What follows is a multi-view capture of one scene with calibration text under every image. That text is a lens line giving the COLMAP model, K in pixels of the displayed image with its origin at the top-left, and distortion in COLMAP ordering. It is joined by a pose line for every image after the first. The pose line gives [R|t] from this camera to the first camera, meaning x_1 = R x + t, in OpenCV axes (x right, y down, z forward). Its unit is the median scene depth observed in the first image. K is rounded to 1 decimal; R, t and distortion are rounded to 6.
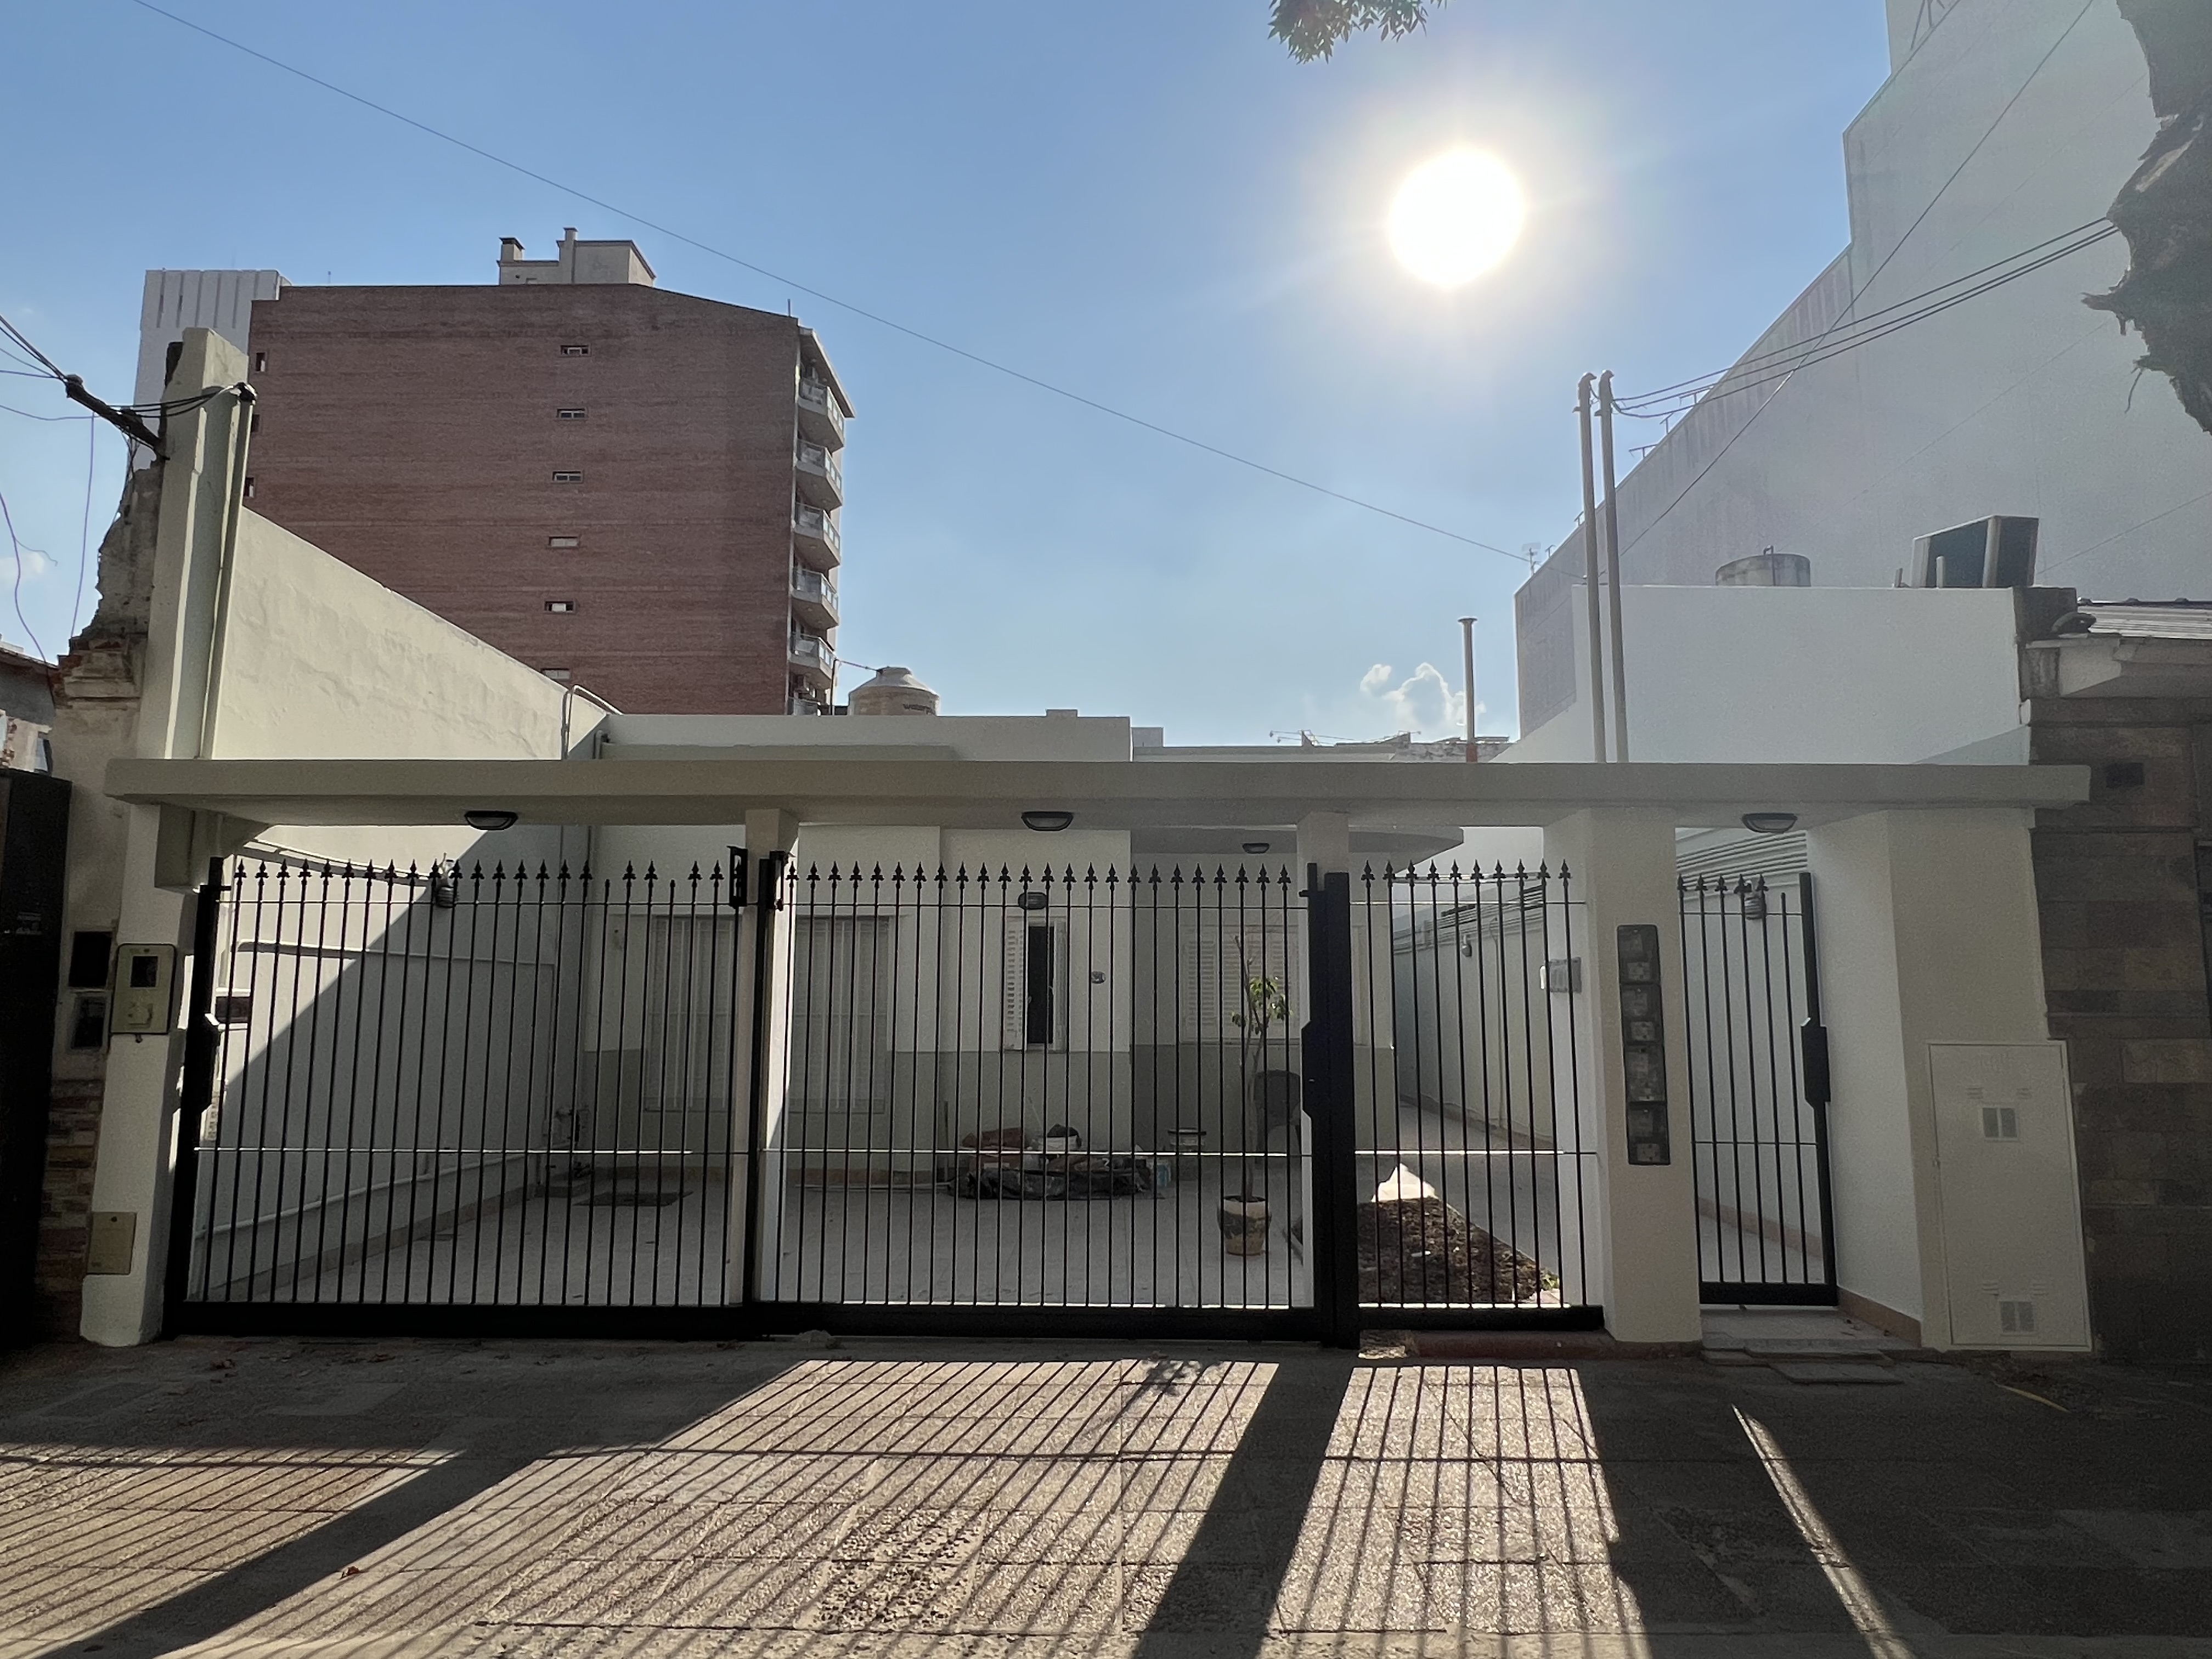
lens RADIAL K [[1335.8, 0, 1091.2], [0, 1335.8, 823.4], [0, 0, 1]] dist [-0.001756, -0.000469]
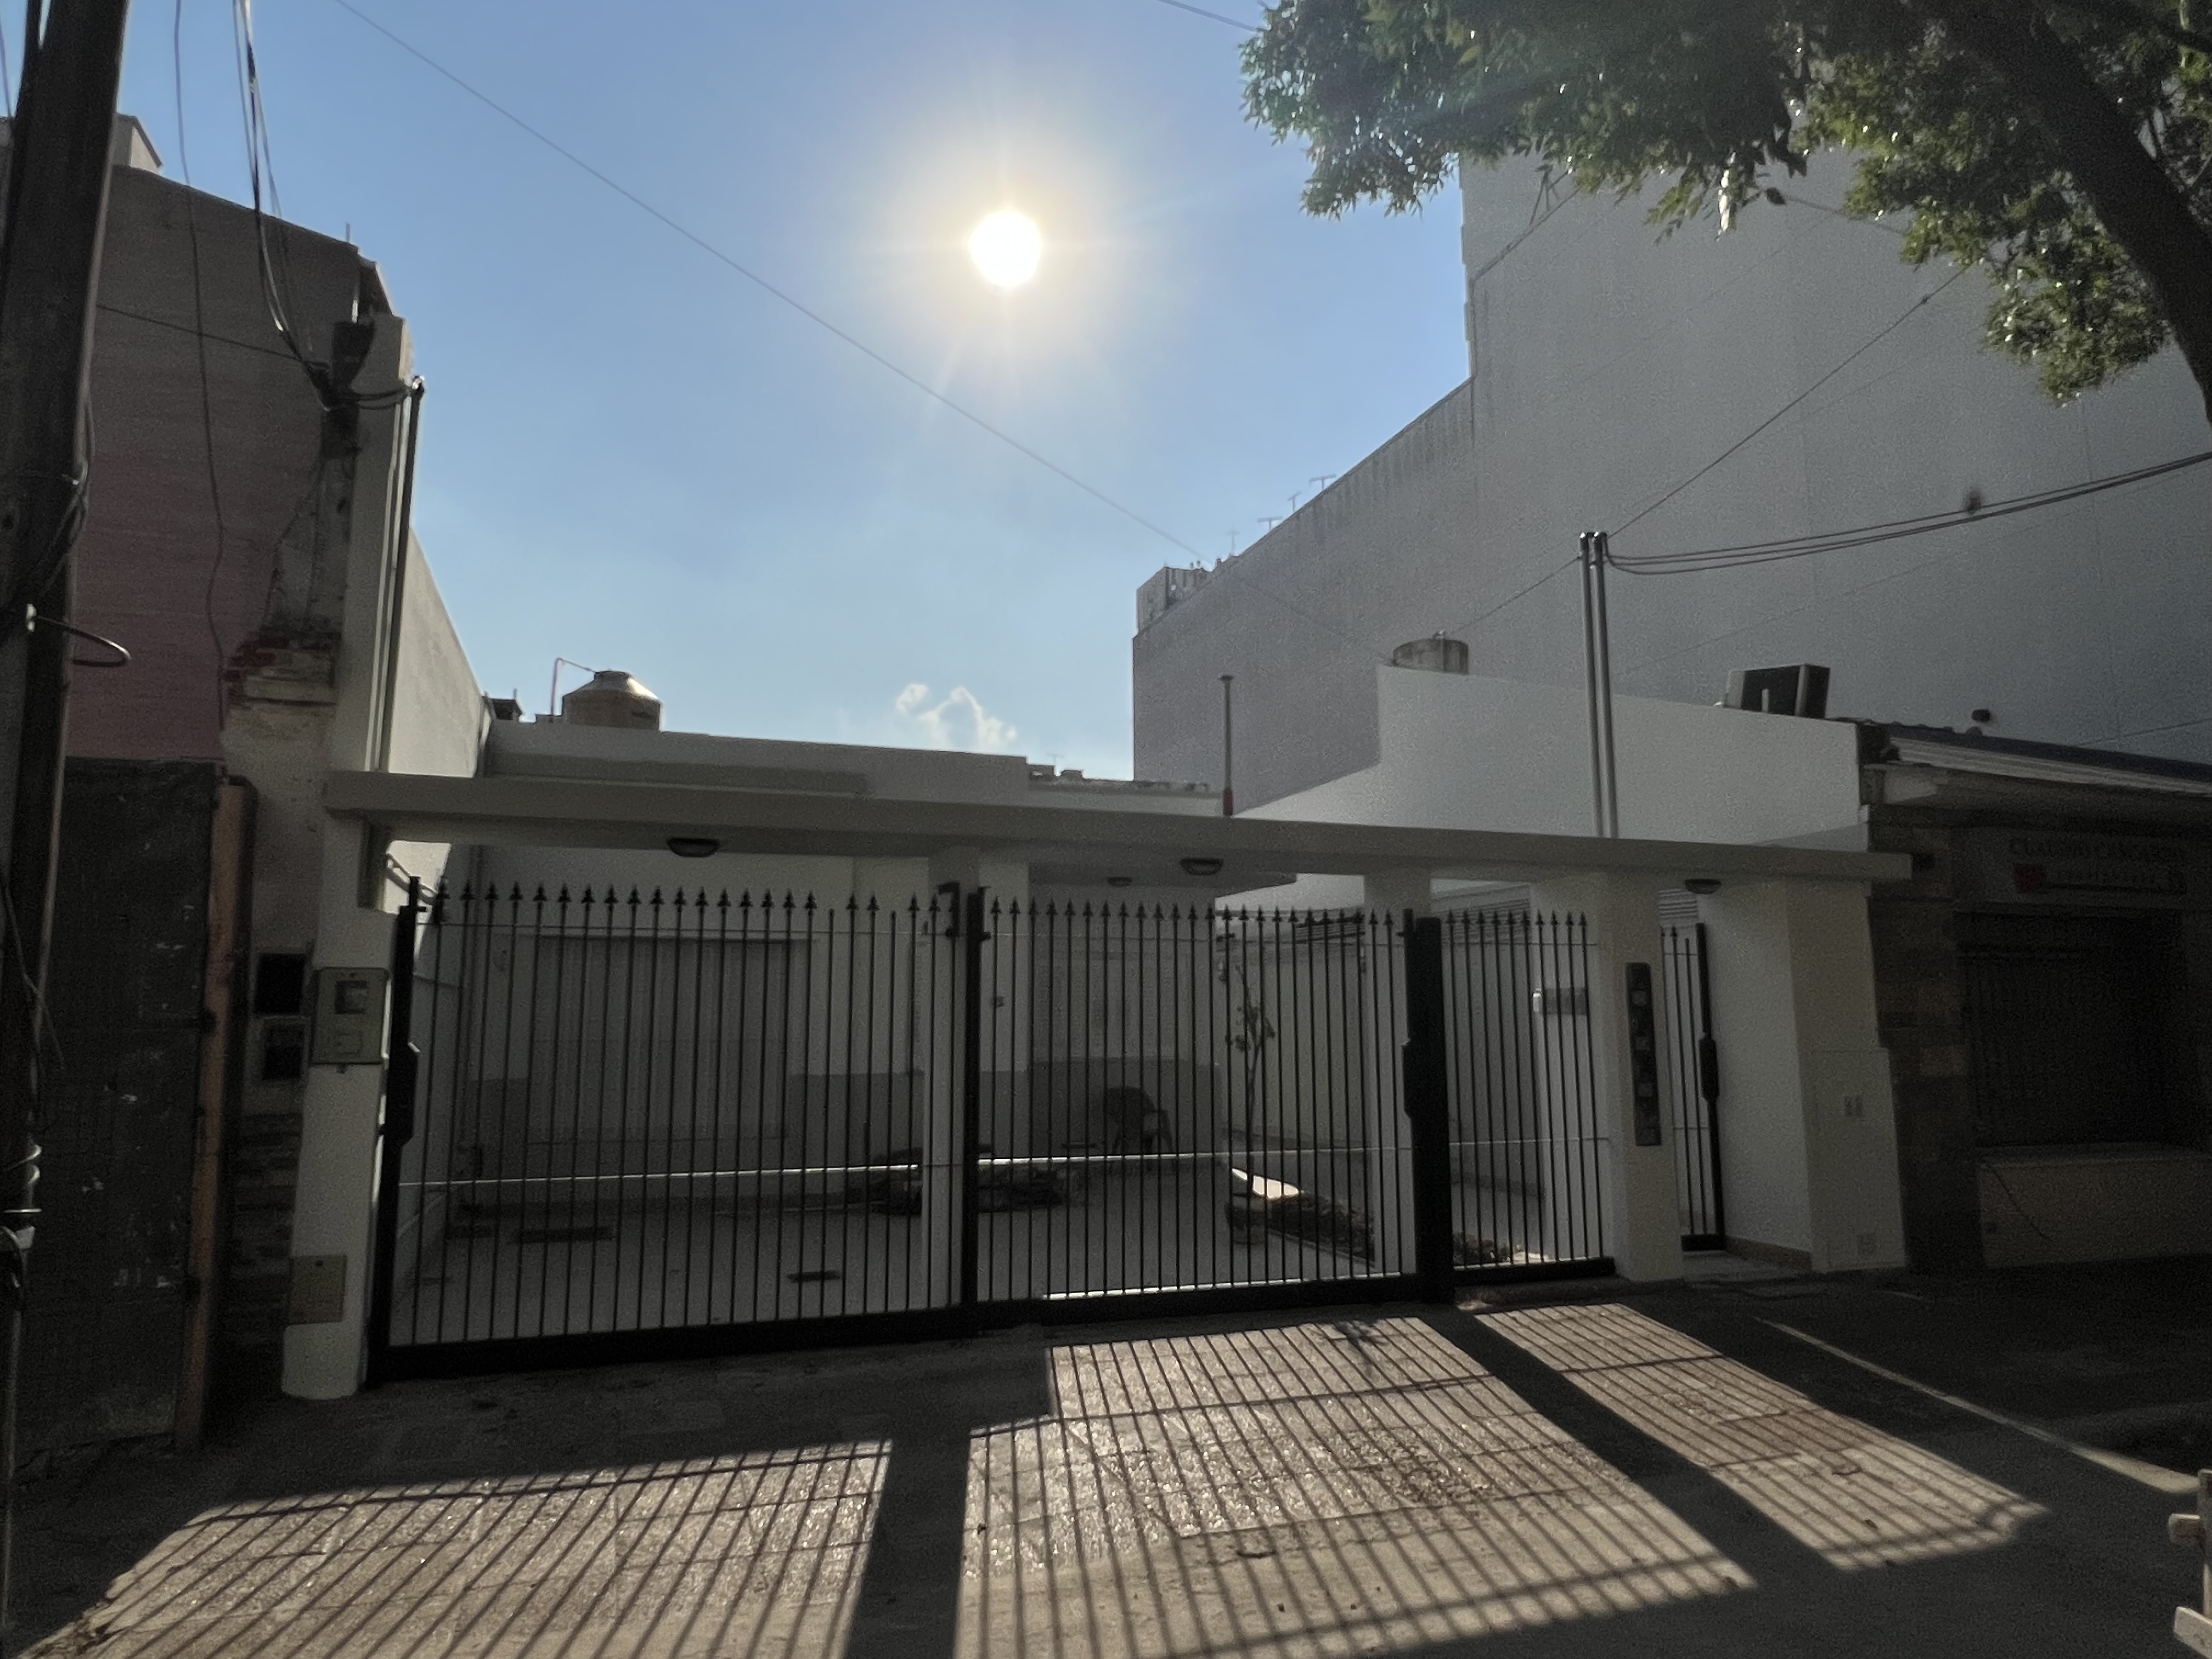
lens RADIAL K [[1373.6, 0, 1087.0], [0, 1373.6, 826.7], [0, 0, 1]] dist [0.004653, -0.005840]
pose [[0.940768, 0.043057, 0.336307, -0.549517], [-0.039451, 0.999067, -0.017552, -0.012178], [-0.336749, 0.003244, 0.941589, -0.084412]]
